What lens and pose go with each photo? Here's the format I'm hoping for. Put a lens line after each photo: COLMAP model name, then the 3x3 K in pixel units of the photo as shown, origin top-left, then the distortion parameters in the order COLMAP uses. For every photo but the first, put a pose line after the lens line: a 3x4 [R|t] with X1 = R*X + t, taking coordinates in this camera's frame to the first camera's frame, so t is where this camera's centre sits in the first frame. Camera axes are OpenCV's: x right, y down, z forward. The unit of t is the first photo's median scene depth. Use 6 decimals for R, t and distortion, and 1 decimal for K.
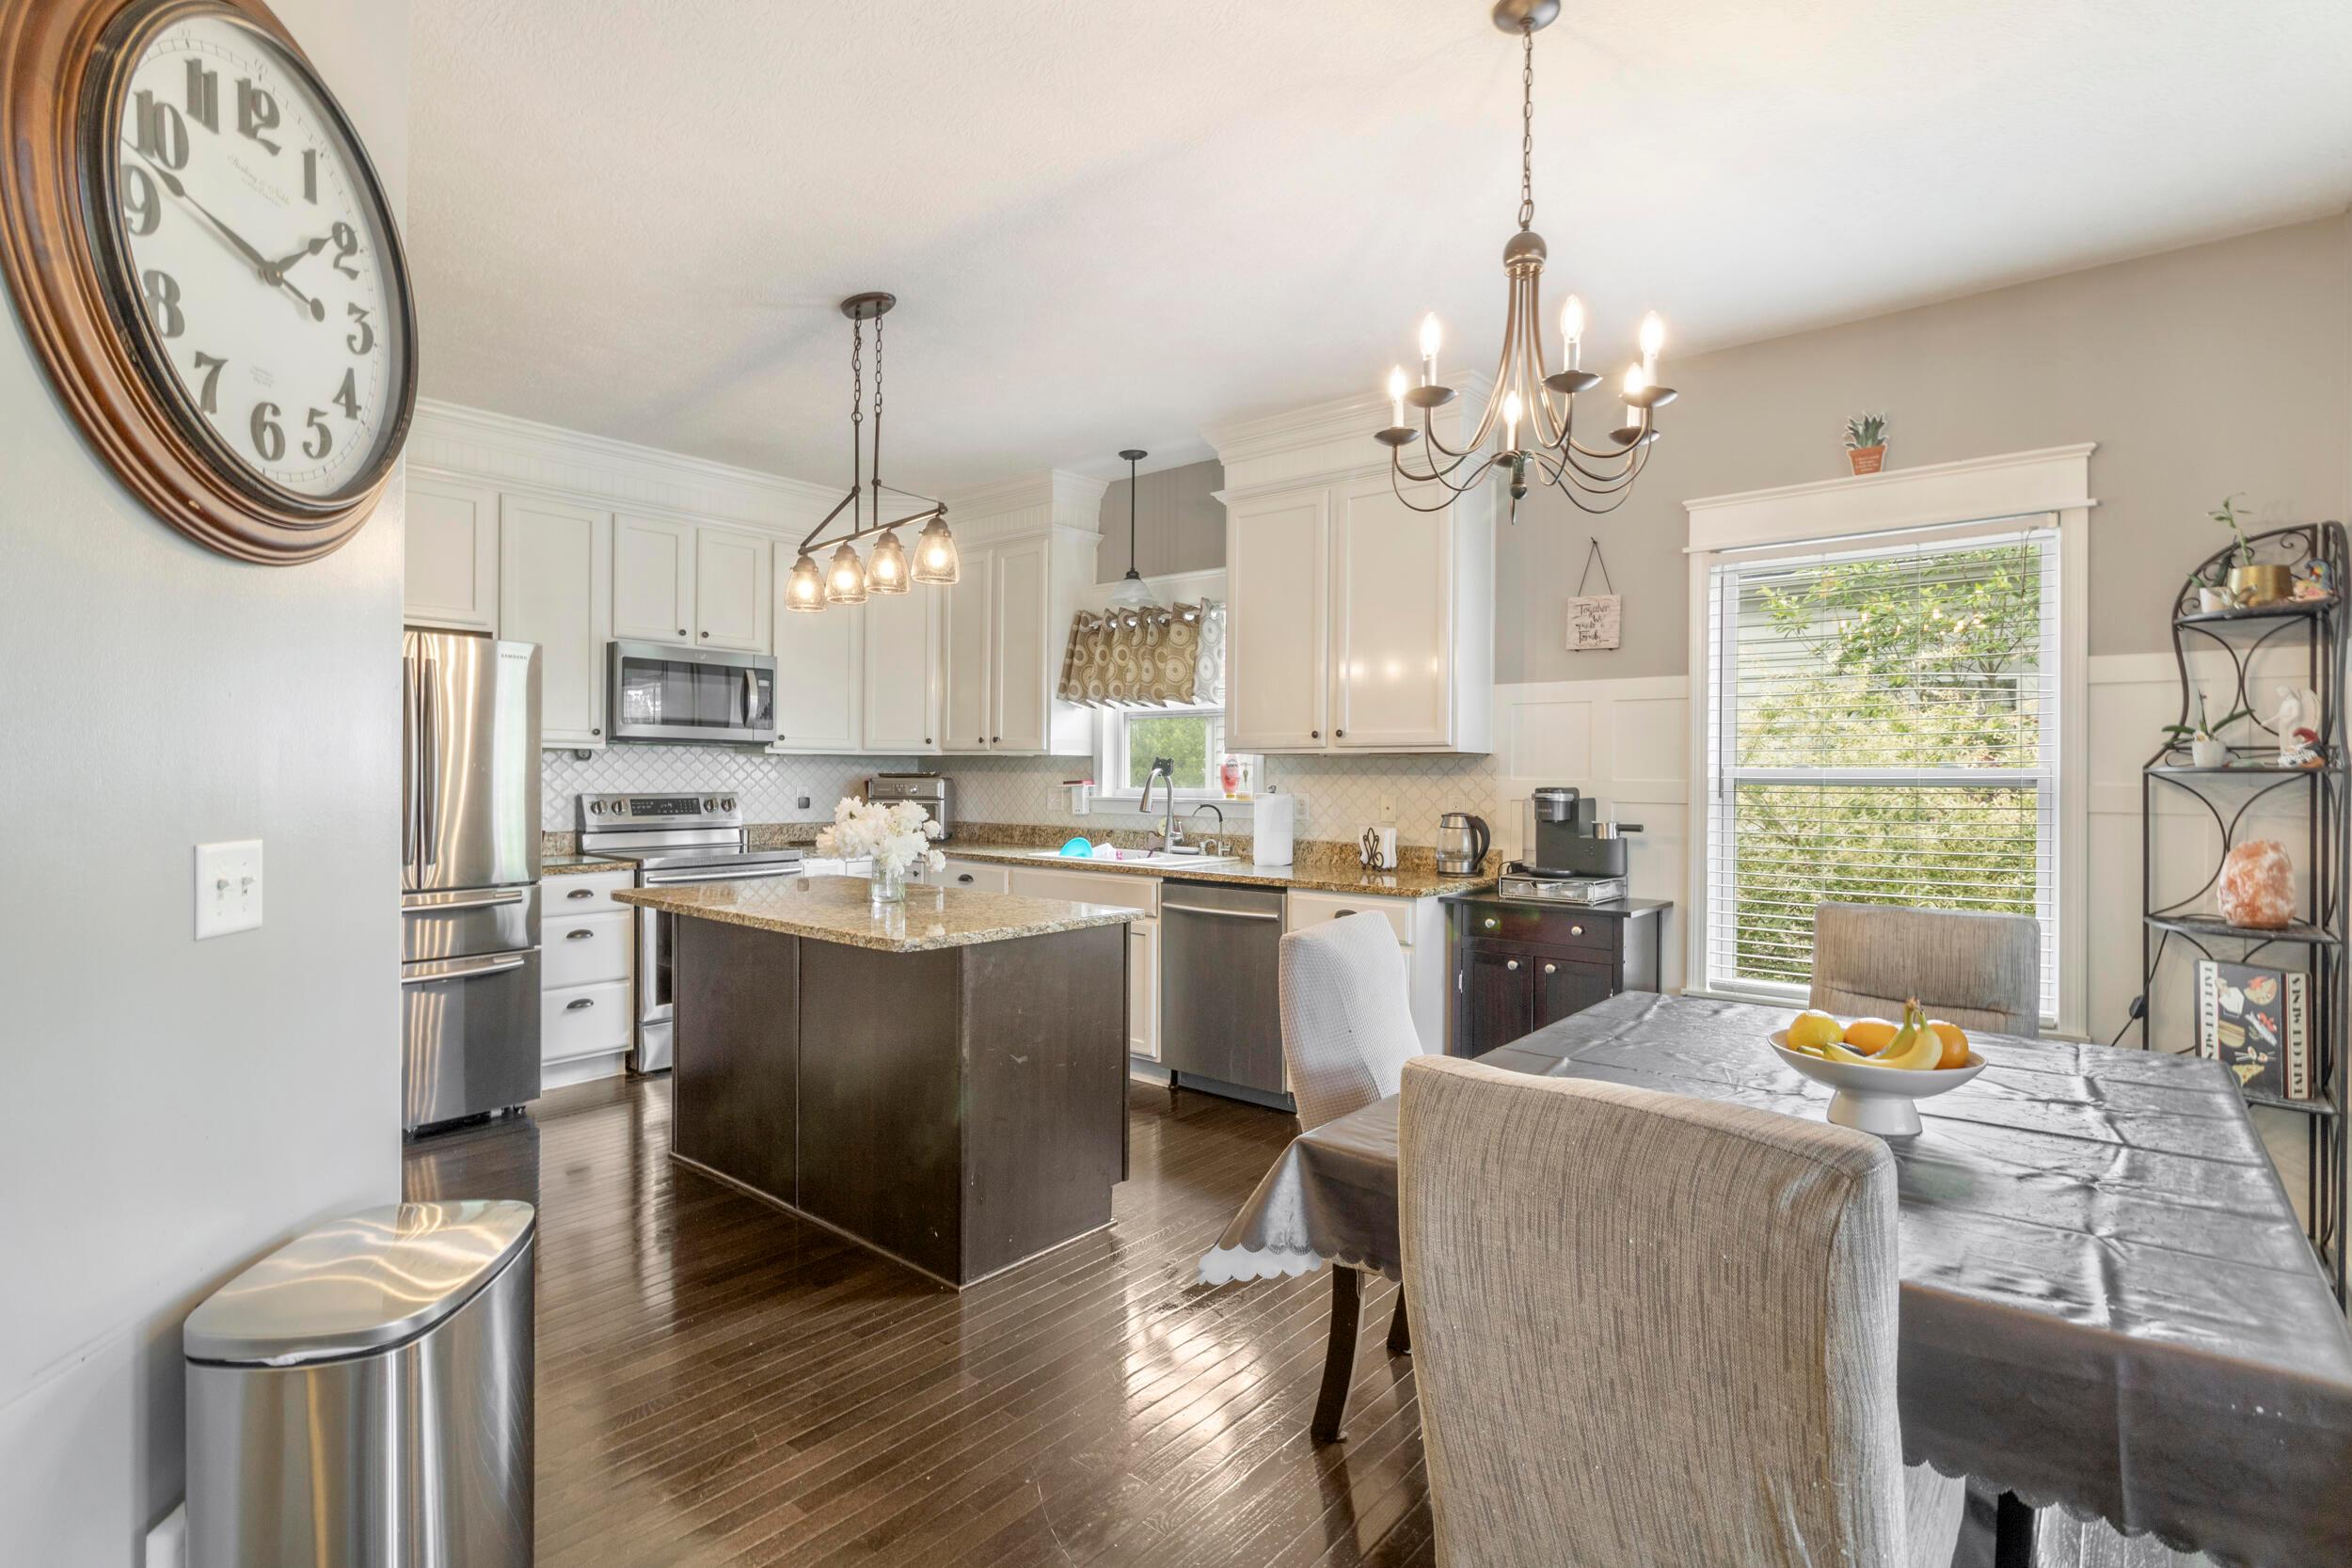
lens RADIAL K [[1137.1, 0, 1179.5], [0, 1137.1, 779.4], [0, 0, 1]] dist [-0.002838, -0.000244]
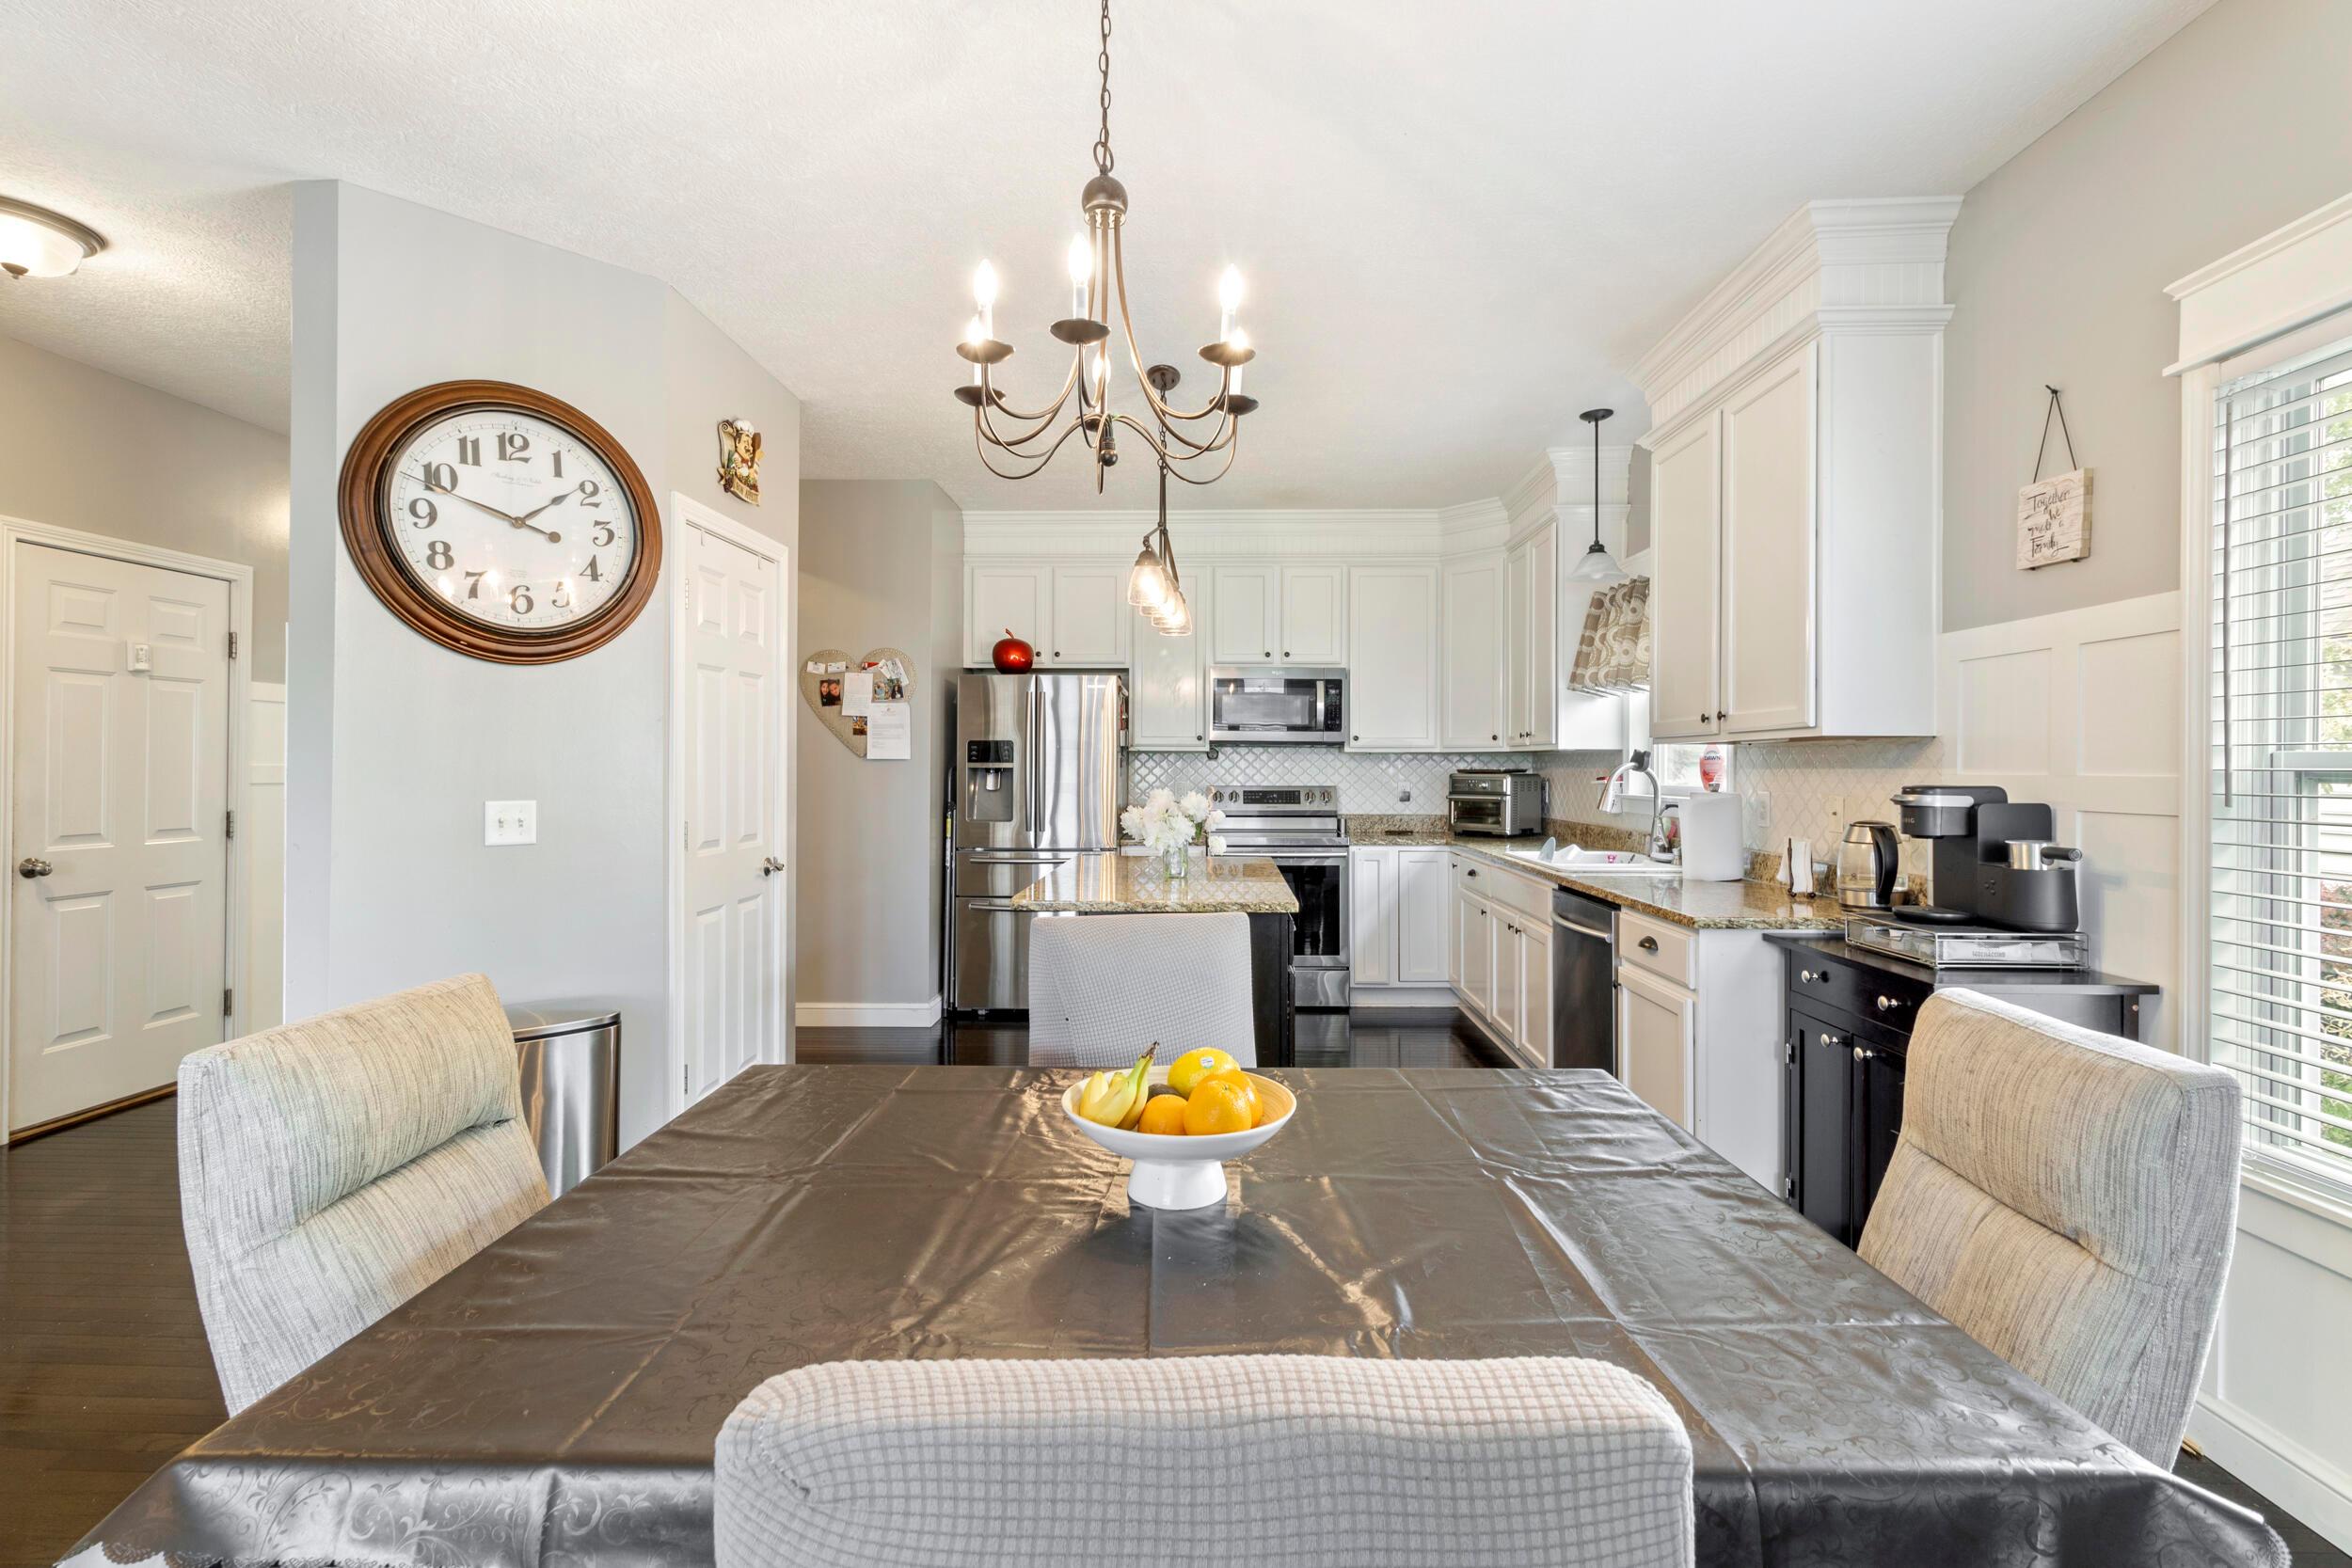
lens RADIAL K [[1083.9, 0, 1182.2], [0, 1083.9, 767.3], [0, 0, 1]] dist [0.004359, -0.000021]
pose [[0.624743, -0.005231, -0.780813, 0.527649], [-0.002449, 0.999960, -0.008658, 0.002849], [0.780827, 0.007321, 0.624705, 0.257120]]
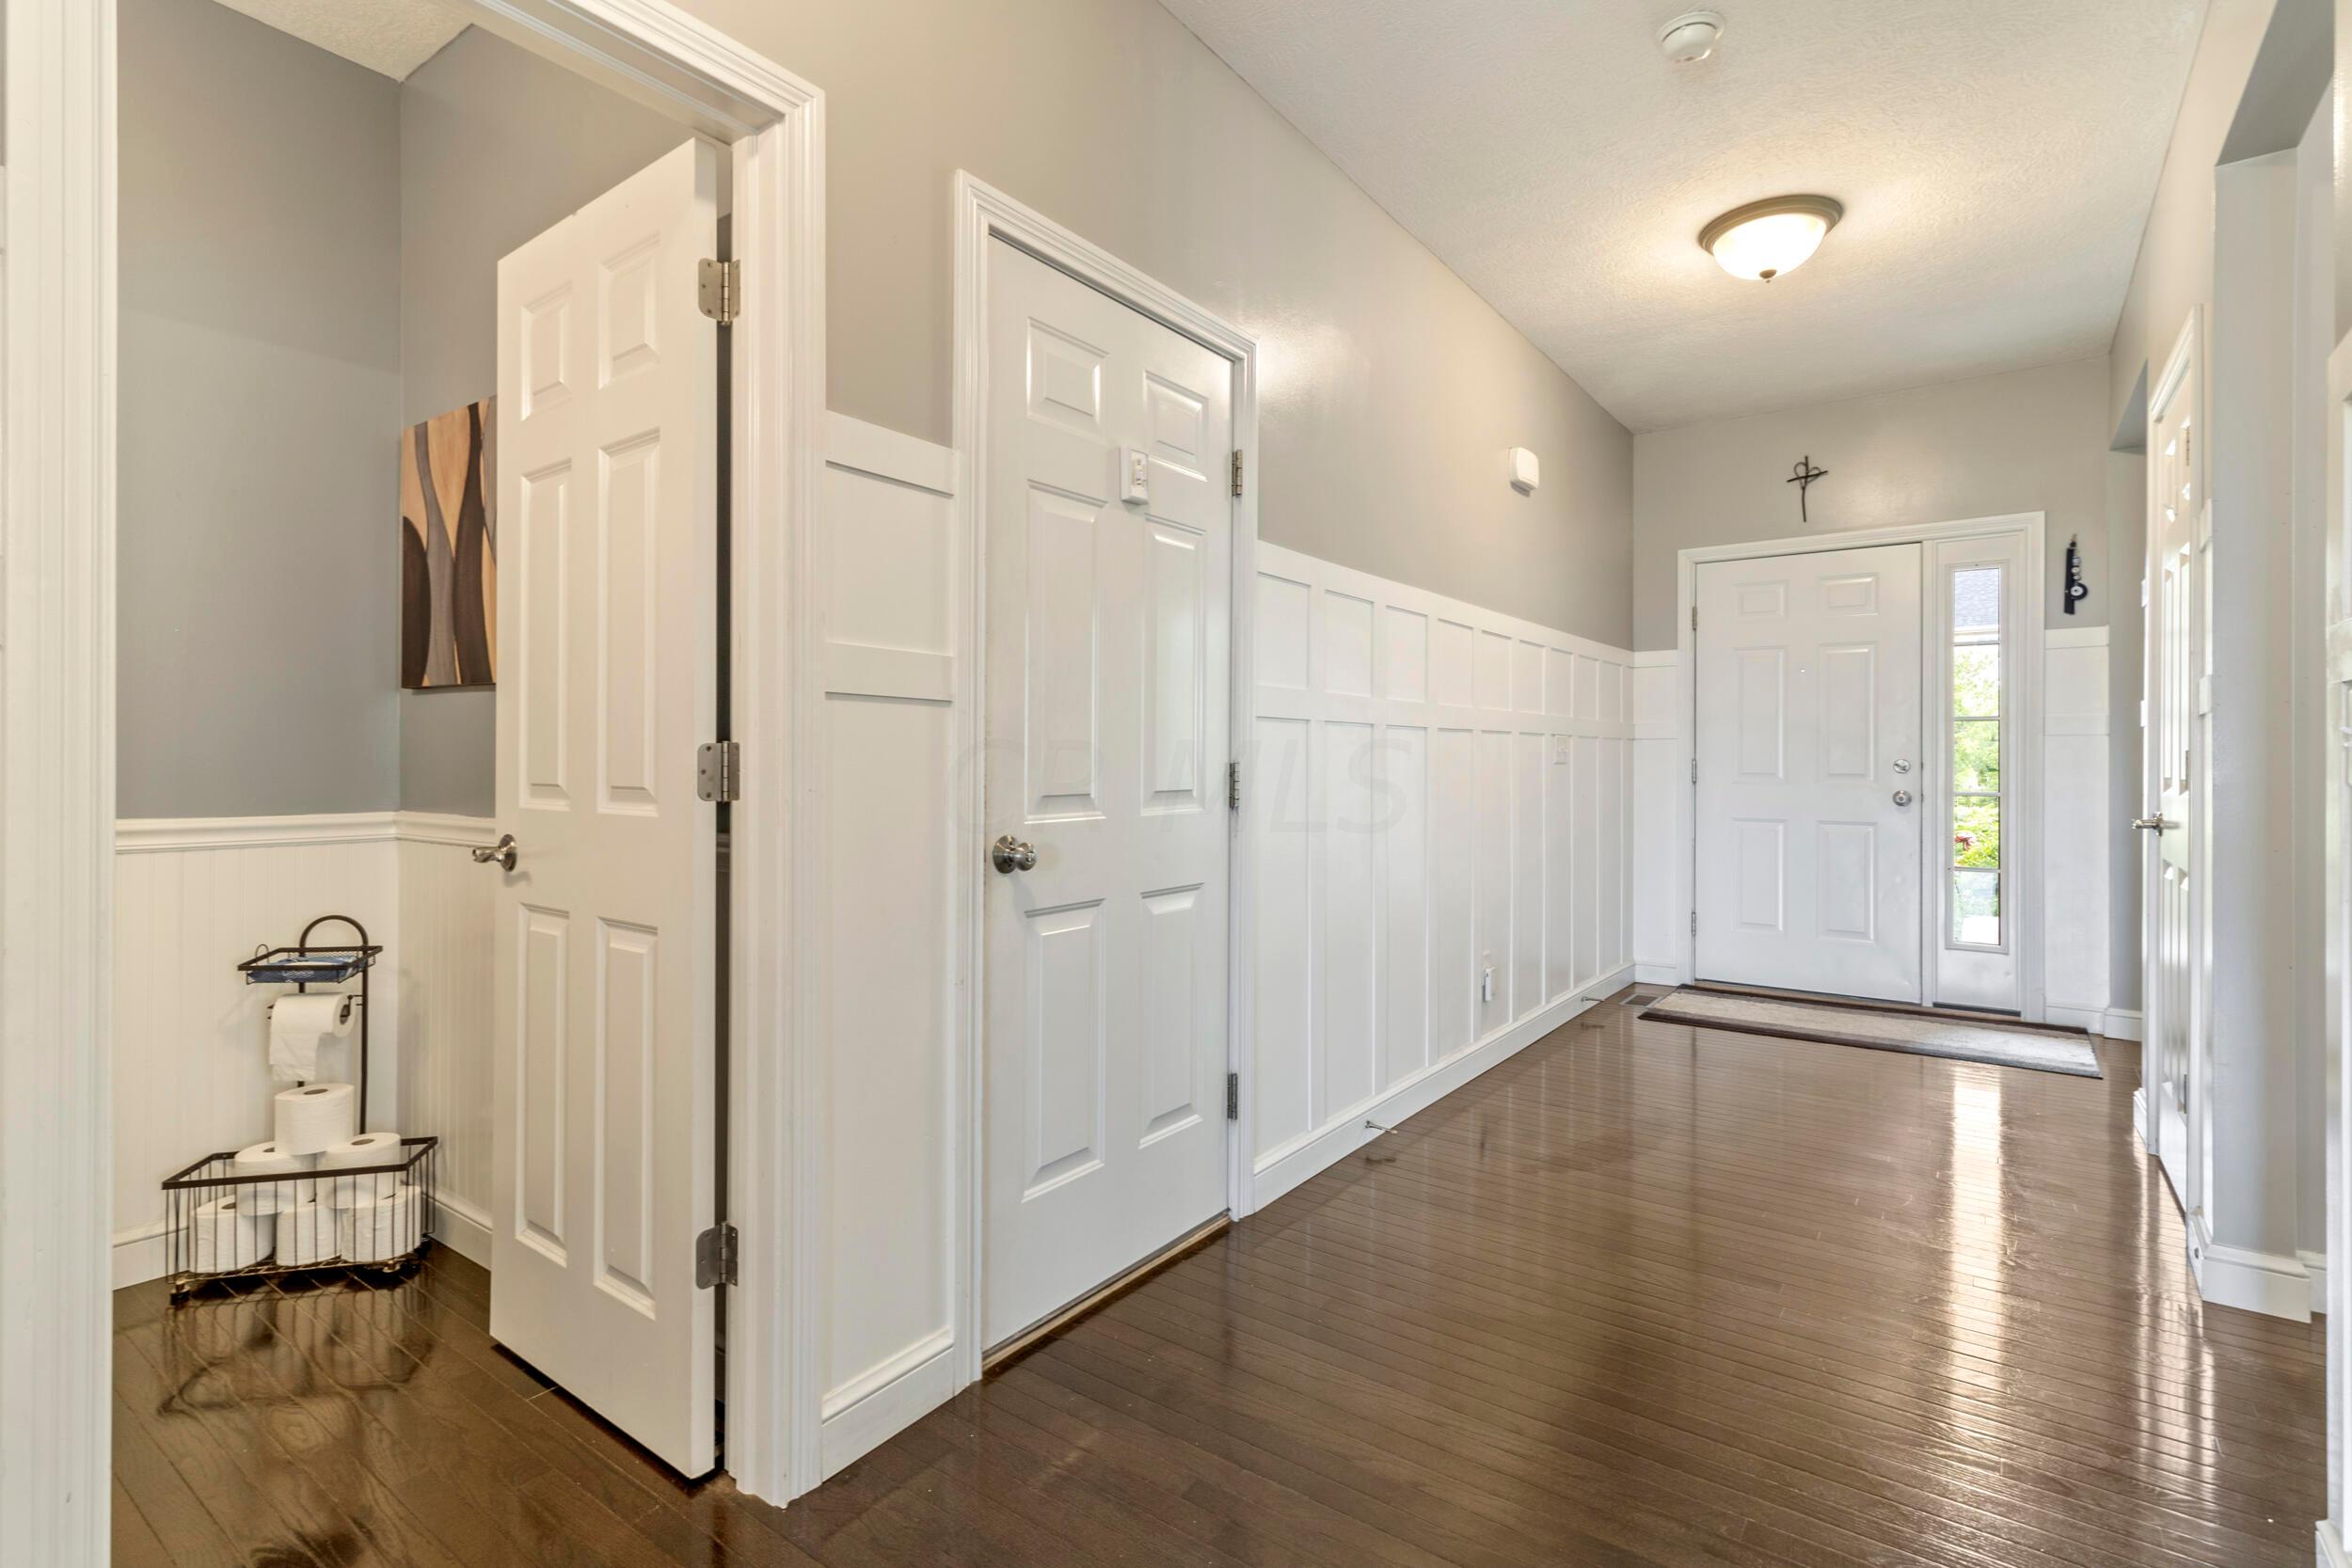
lens RADIAL K [[1115.3, 0, 1180.7], [0, 1115.3, 756.9], [0, 0, 1]] dist [0.008057, 0.000220]
pose [[0.076711, -0.009182, -0.997011, -0.290253], [-0.004382, 0.999945, -0.009546, 0.042926], [0.997044, 0.005102, 0.076666, 0.112634]]
